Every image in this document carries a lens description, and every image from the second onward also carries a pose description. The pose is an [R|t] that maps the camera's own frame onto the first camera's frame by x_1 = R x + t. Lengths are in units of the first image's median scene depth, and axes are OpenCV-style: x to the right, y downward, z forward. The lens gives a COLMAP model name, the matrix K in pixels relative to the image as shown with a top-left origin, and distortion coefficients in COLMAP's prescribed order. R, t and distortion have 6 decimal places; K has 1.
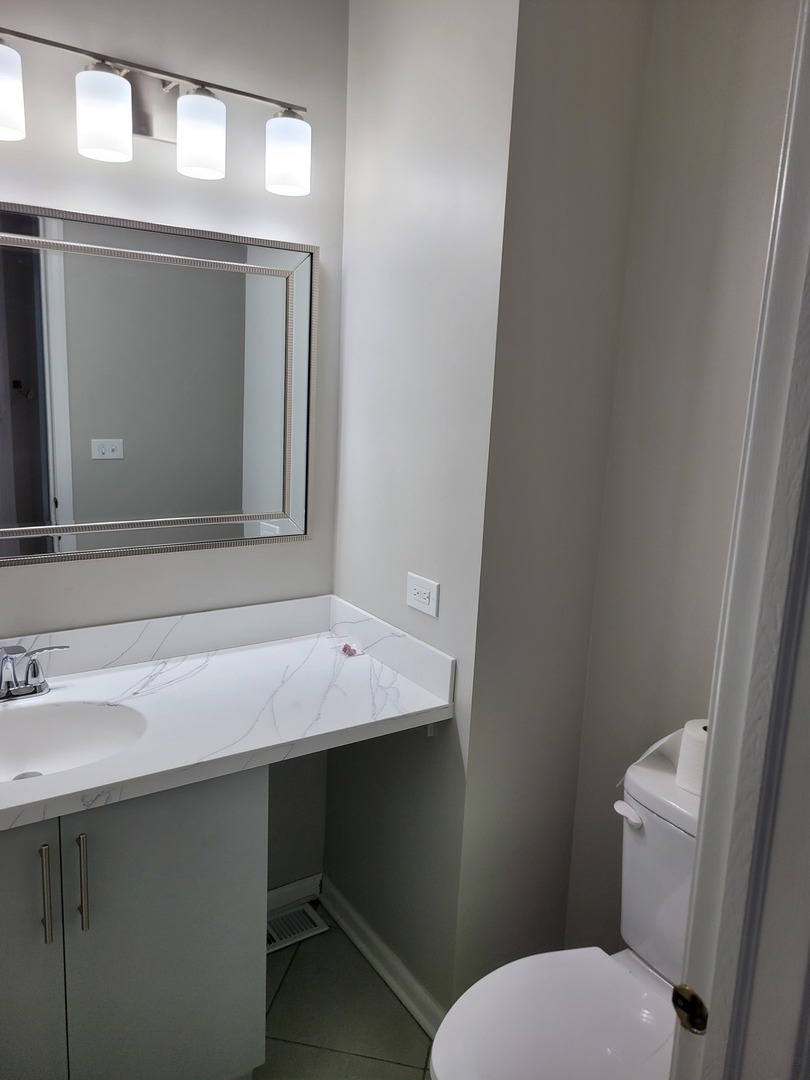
lens RADIAL K [[811.5, 0, 407.5], [0, 811.5, 545.2], [0, 0, 1]] dist [0.055515, -0.023291]
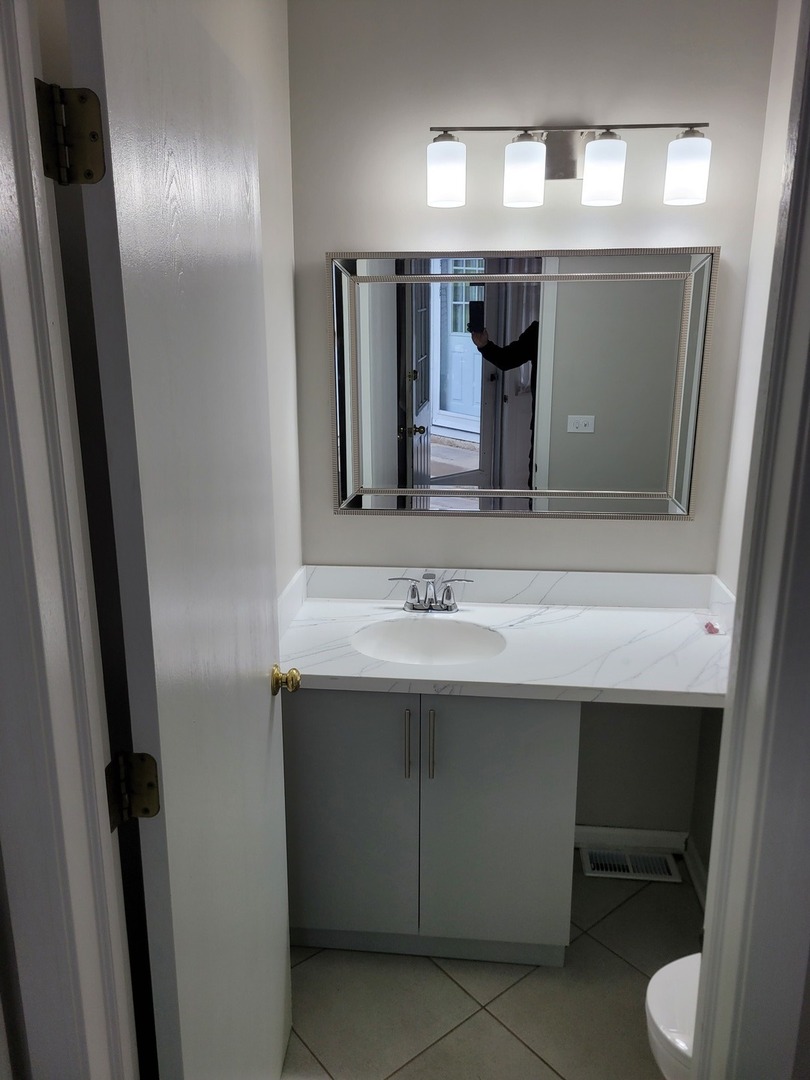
lens RADIAL K [[811.5, 0, 405.6], [0, 811.5, 536.5], [0, 0, 1]] dist [0.055515, -0.023291]
pose [[0.776252, 0.120327, -0.618832, 0.293525], [-0.098042, 0.992714, 0.070044, -0.027942], [0.622752, 0.006300, 0.782394, -0.090391]]
